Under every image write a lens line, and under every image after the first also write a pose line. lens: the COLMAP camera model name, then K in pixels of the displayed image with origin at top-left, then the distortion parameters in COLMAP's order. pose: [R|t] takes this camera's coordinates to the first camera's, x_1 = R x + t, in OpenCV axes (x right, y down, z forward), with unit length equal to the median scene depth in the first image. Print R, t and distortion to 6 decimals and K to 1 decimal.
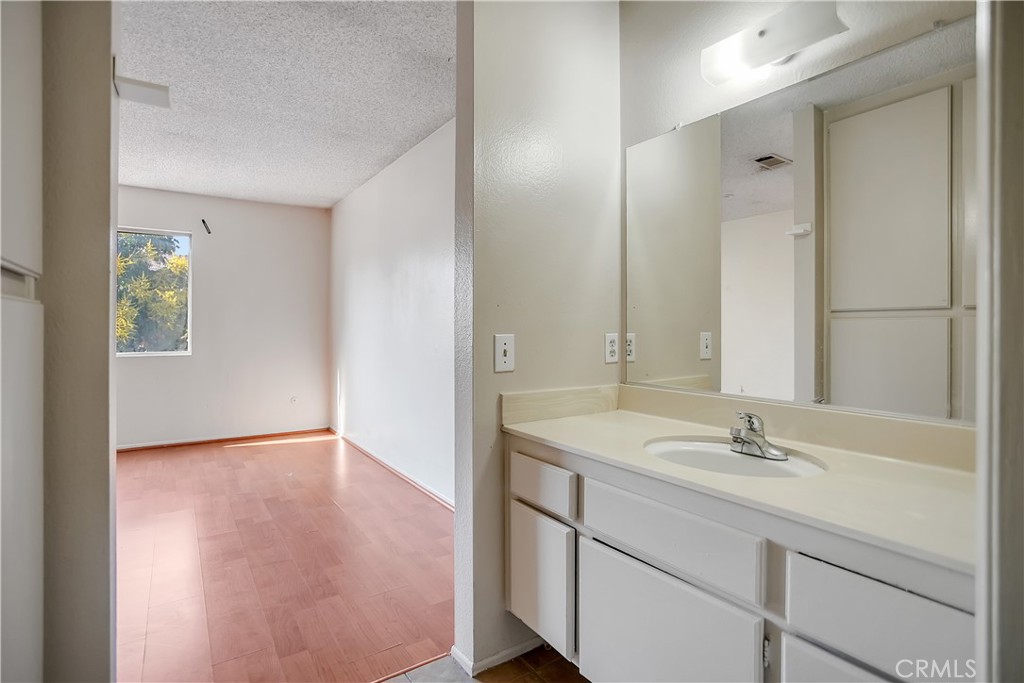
lens RADIAL K [[502.4, 0, 503.8], [0, 502.4, 335.4], [0, 0, 1]] dist [-0.056953, 0.029806]
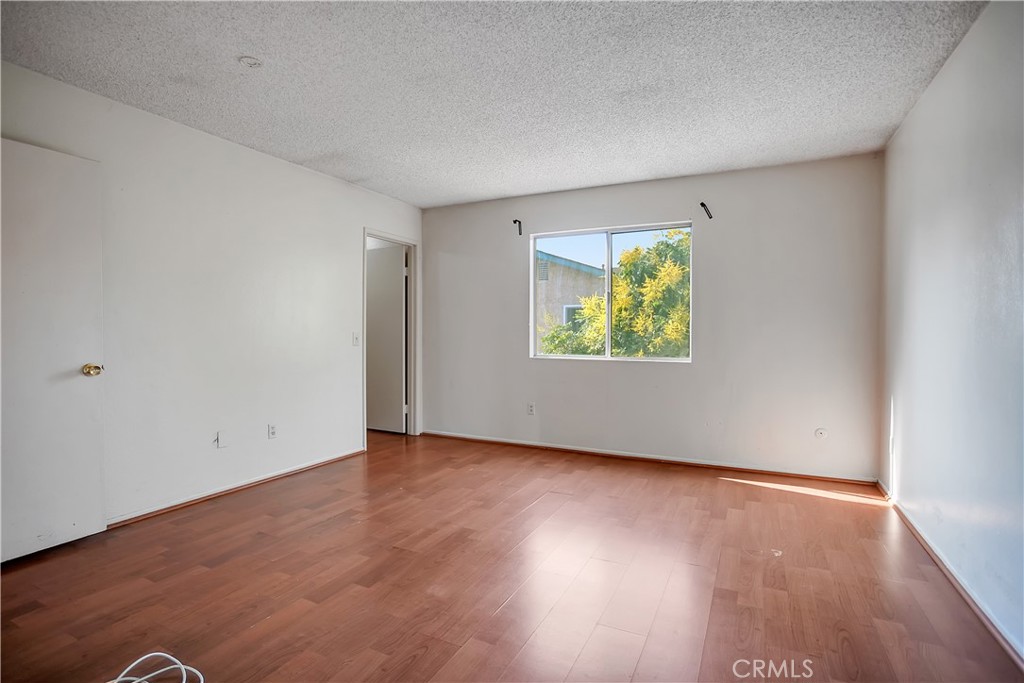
lens RADIAL K [[502.4, 0, 503.8], [0, 502.4, 335.4], [0, 0, 1]] dist [-0.056953, 0.029806]
pose [[0.488938, 0.007245, -0.872289, -0.032747], [-0.013876, 0.999904, 0.000528, -0.003725], [0.872208, 0.011846, 0.488991, 0.287857]]
